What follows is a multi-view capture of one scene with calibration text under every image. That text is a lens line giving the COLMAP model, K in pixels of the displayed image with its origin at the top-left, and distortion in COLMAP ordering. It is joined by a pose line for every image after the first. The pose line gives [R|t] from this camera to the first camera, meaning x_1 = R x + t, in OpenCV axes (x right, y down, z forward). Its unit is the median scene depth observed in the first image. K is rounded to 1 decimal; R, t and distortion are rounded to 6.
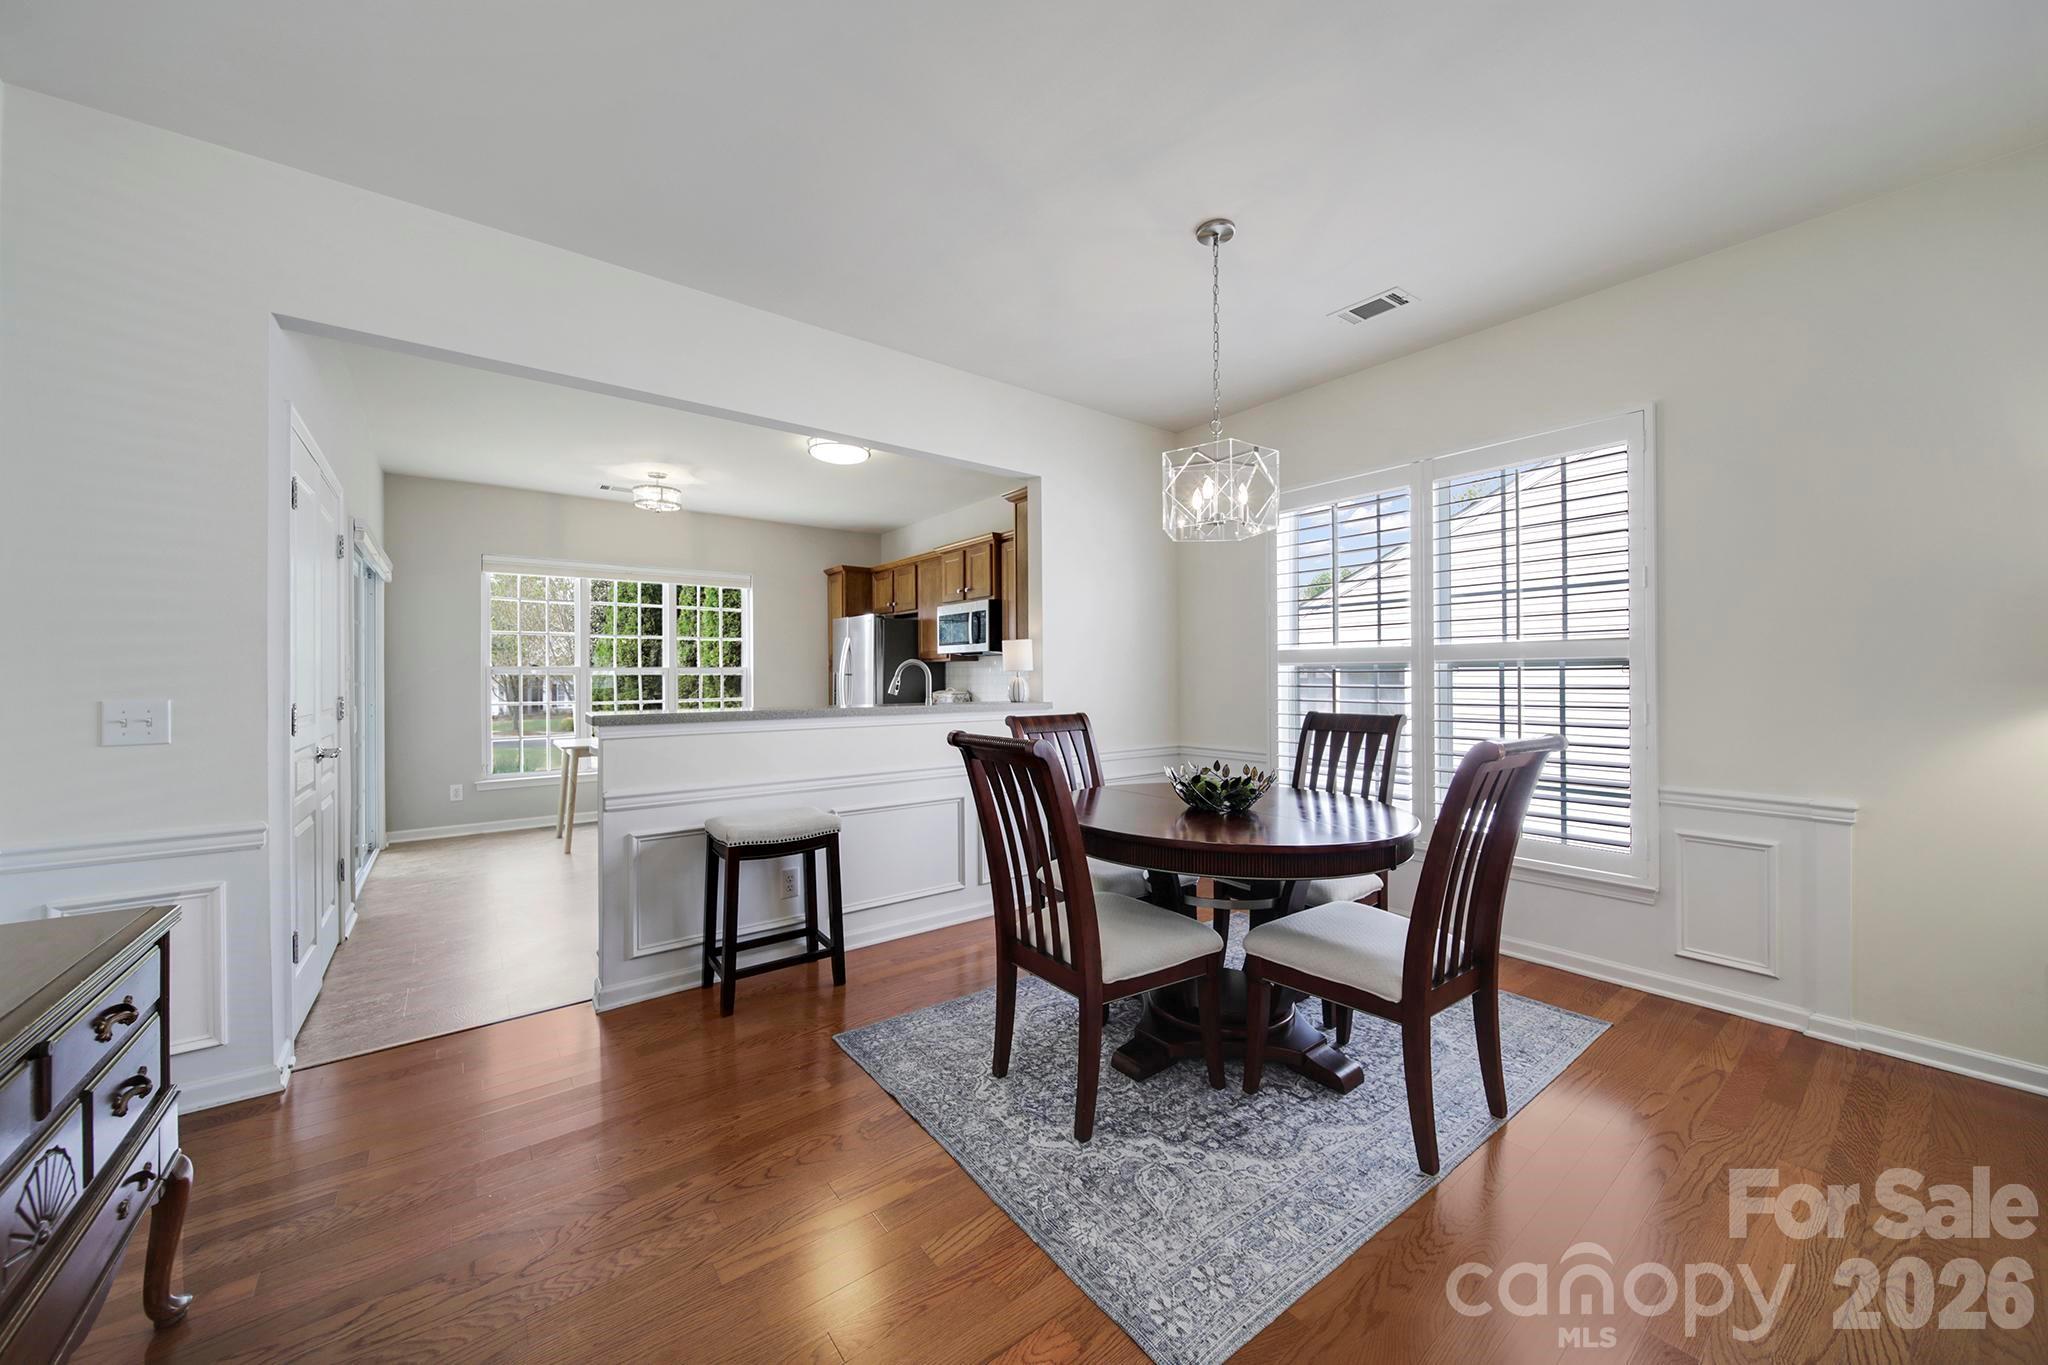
lens RADIAL K [[733.8, 0, 1023.0], [0, 733.8, 671.1], [0, 0, 1]] dist [0.001293, -0.000132]
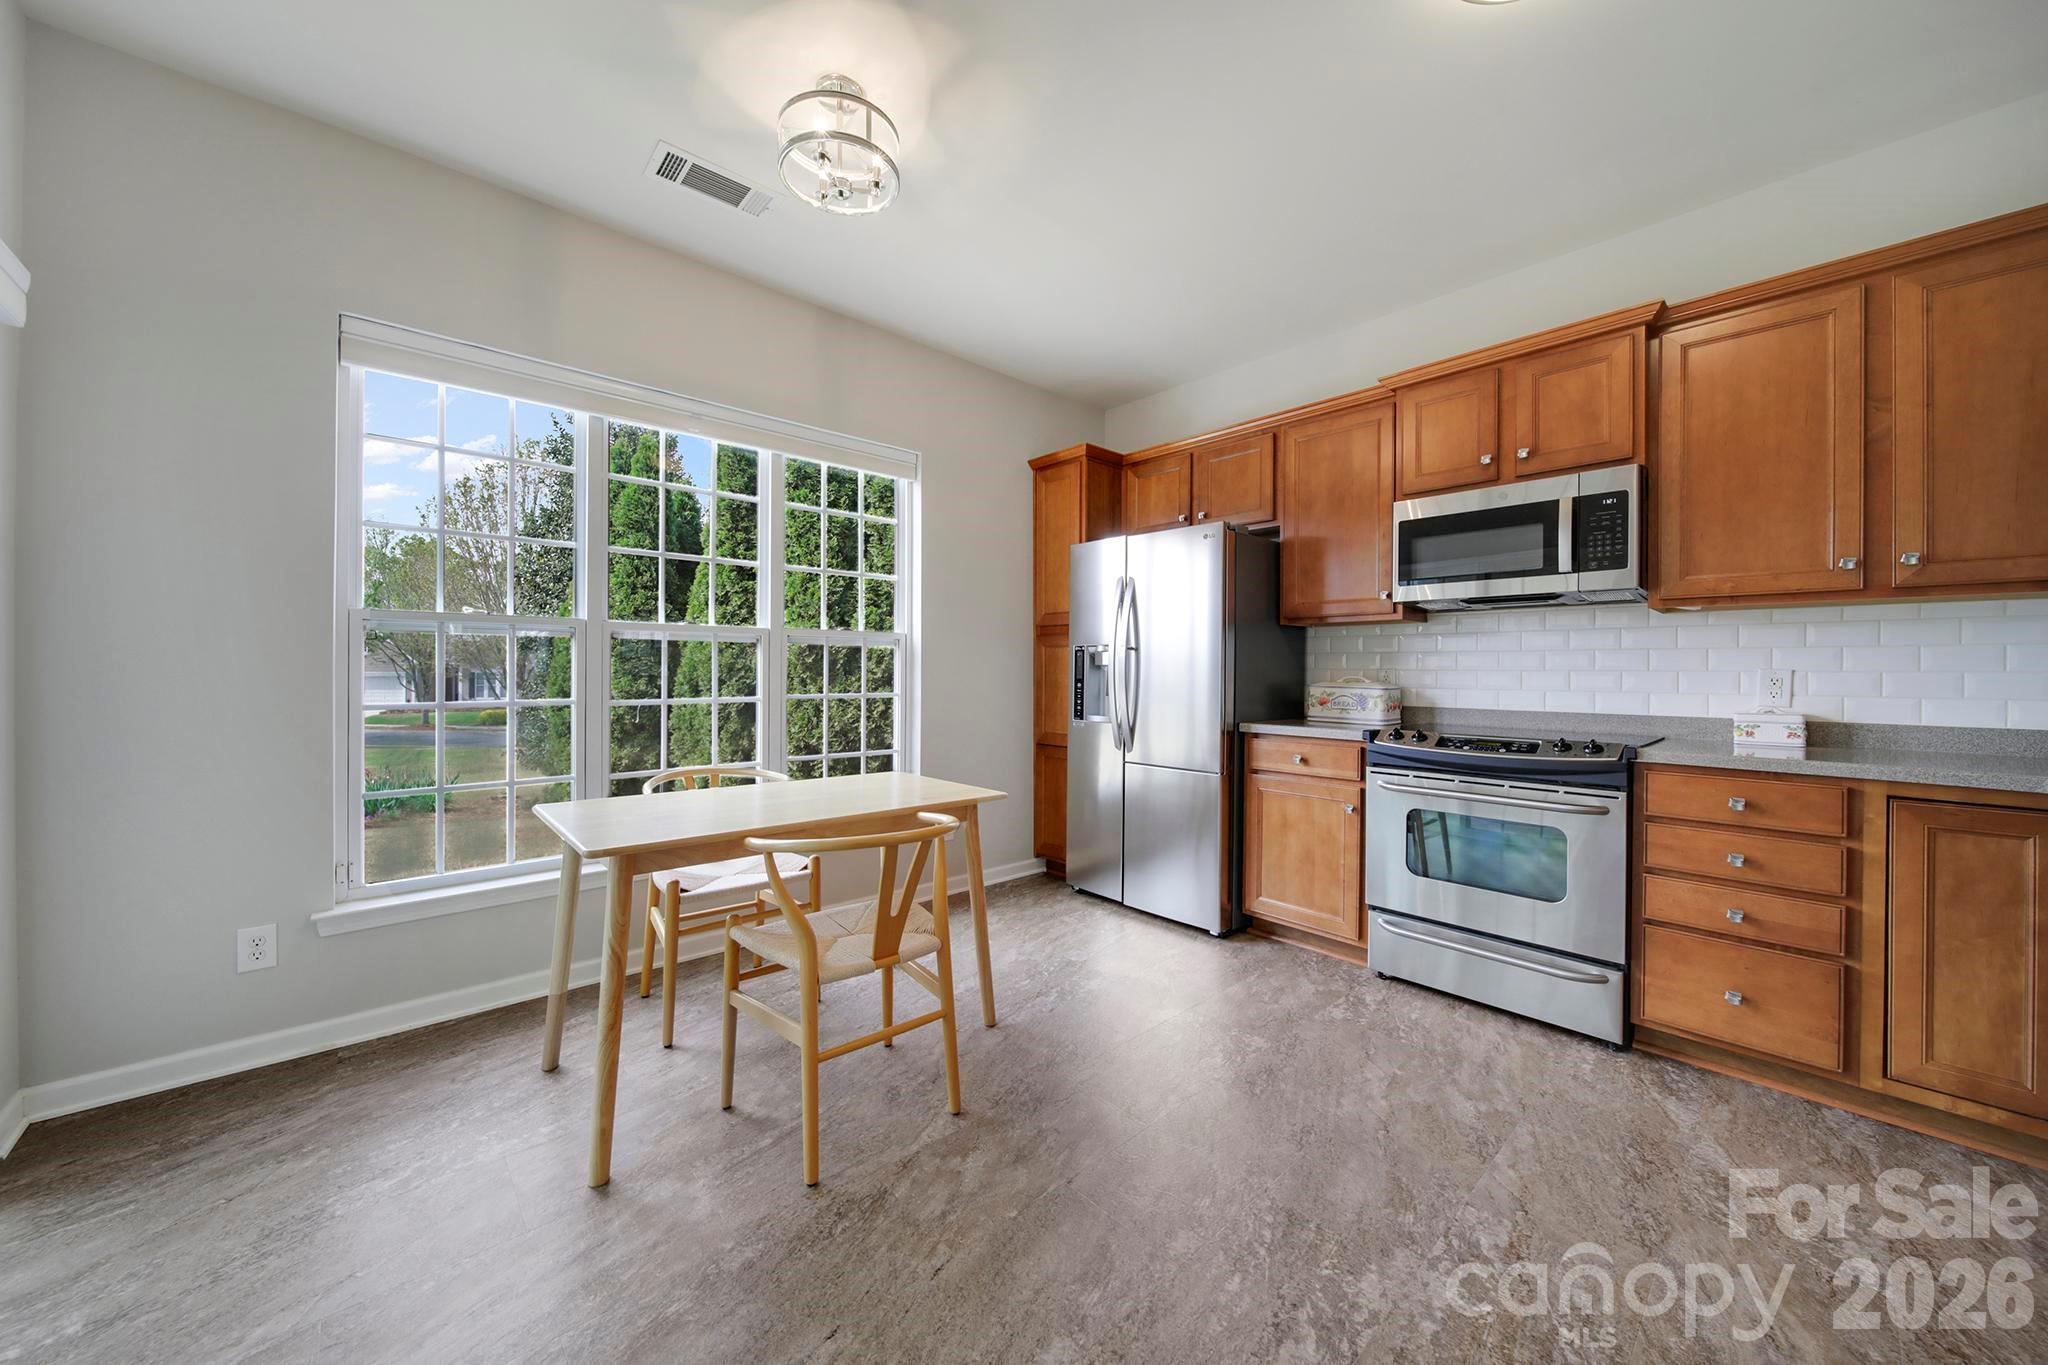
lens RADIAL K [[733.8, 0, 1031.2], [0, 733.8, 669.6], [0, 0, 1]] dist [0.001293, -0.000132]
pose [[0.996345, 0.009872, 0.084854, -0.361274], [-0.010501, 0.999921, 0.006963, 0.016791], [-0.084778, -0.007828, 0.996369, 0.521273]]
